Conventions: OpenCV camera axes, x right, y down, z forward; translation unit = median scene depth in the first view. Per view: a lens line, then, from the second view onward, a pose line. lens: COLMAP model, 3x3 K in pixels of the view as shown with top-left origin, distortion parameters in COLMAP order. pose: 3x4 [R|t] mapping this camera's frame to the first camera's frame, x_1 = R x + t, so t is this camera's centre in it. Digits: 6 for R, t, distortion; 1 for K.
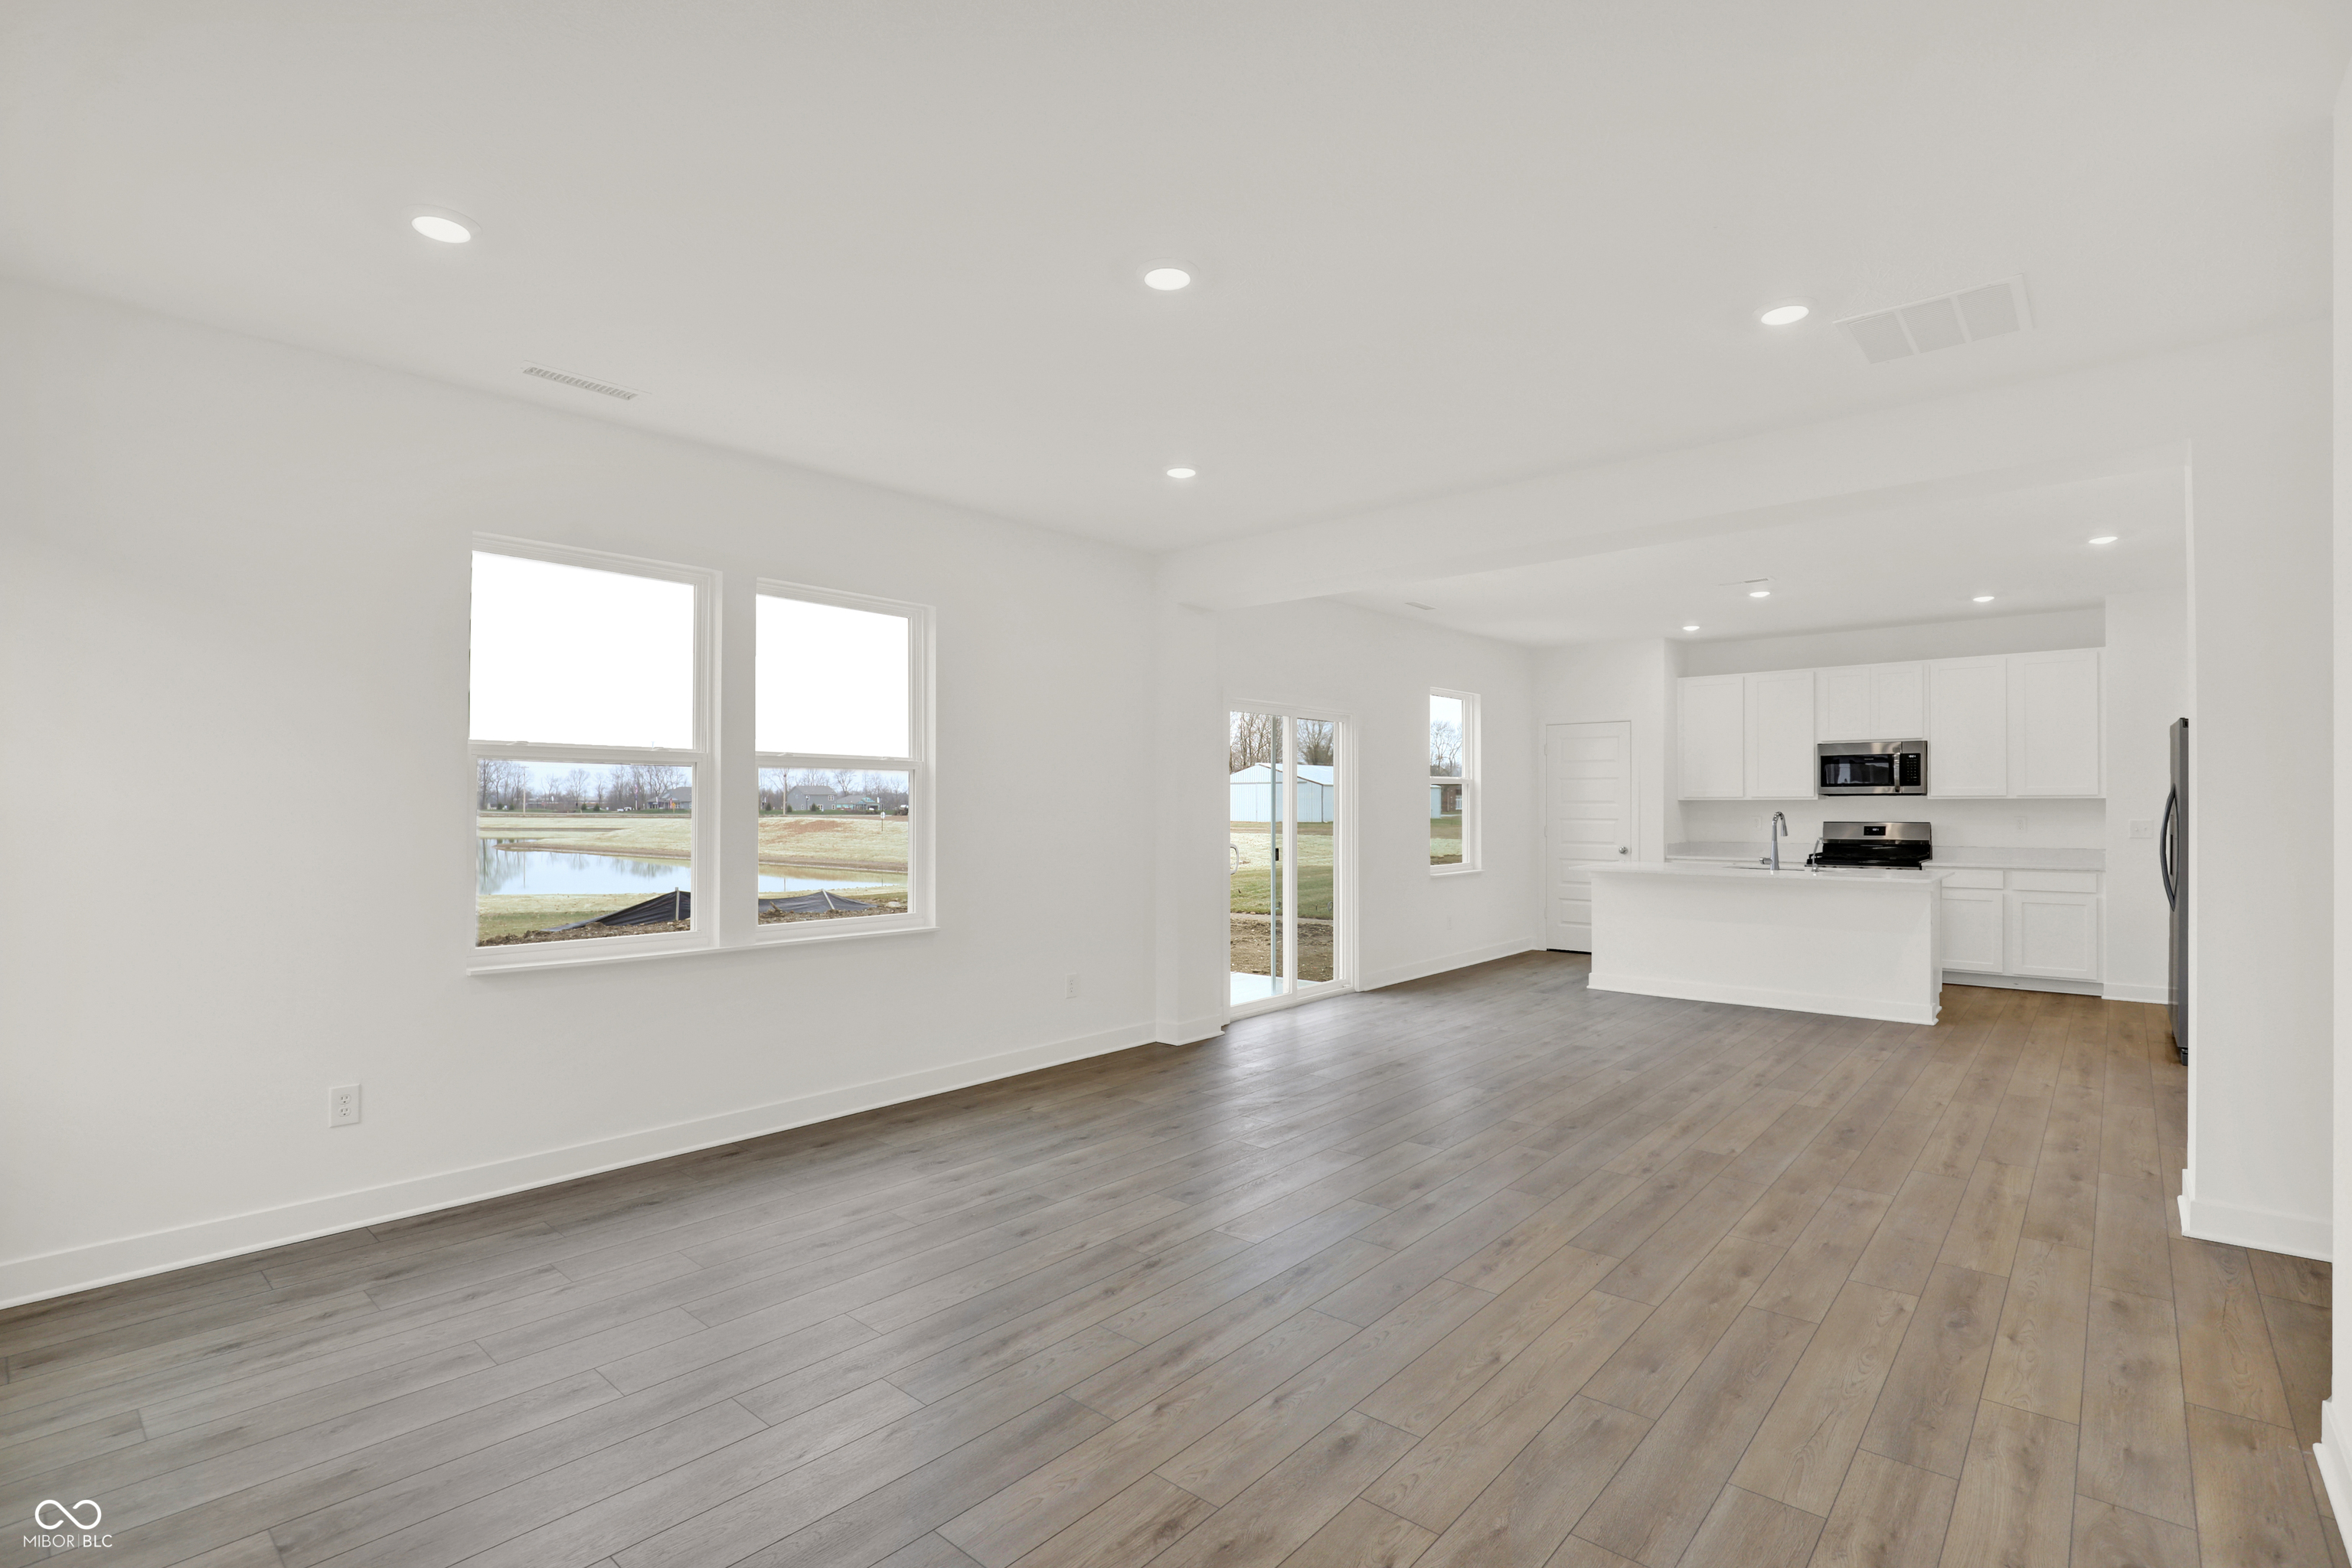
lens RADIAL K [[1108.6, 0, 1181.9], [0, 1108.6, 795.4], [0, 0, 1]] dist [-0.034631, 0.000424]
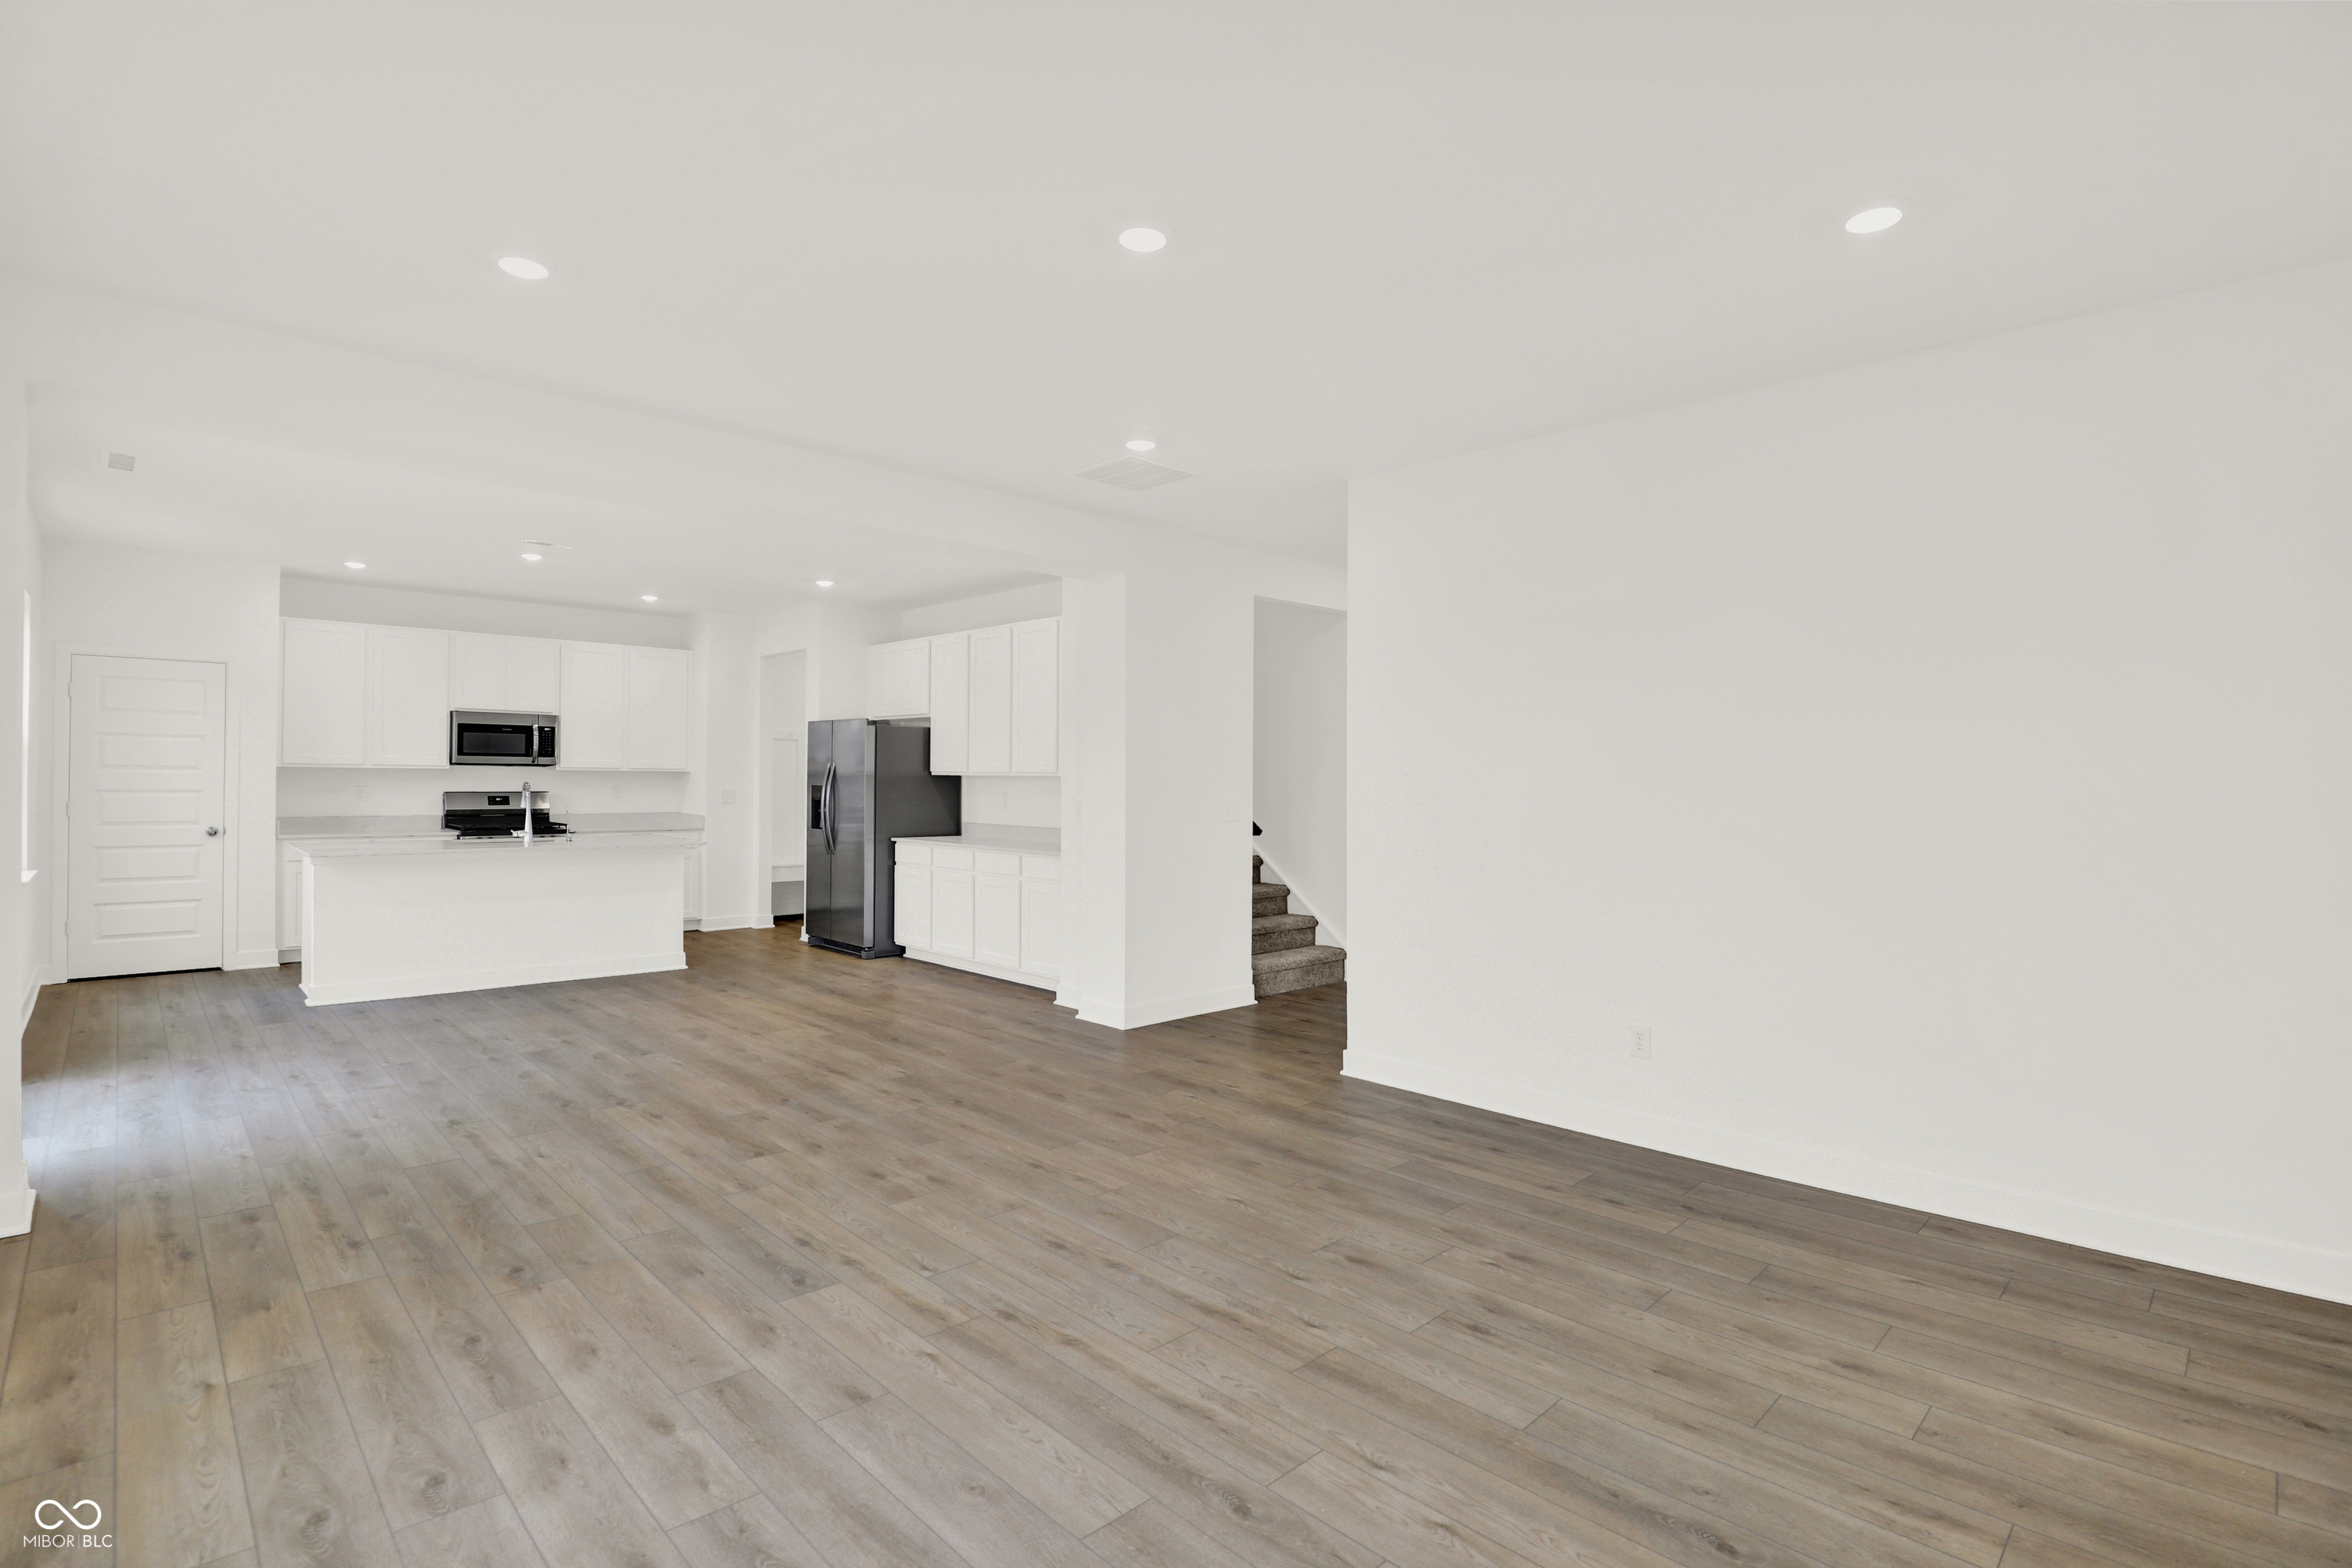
lens RADIAL K [[1108.6, 0, 1181.9], [0, 1108.6, 795.4], [0, 0, 1]] dist [-0.034631, 0.000424]
pose [[0.084438, -0.010403, 0.996374, -0.618188], [-0.018639, 0.999754, 0.012018, 0.007210], [-0.996254, -0.019586, 0.084223, 0.575120]]
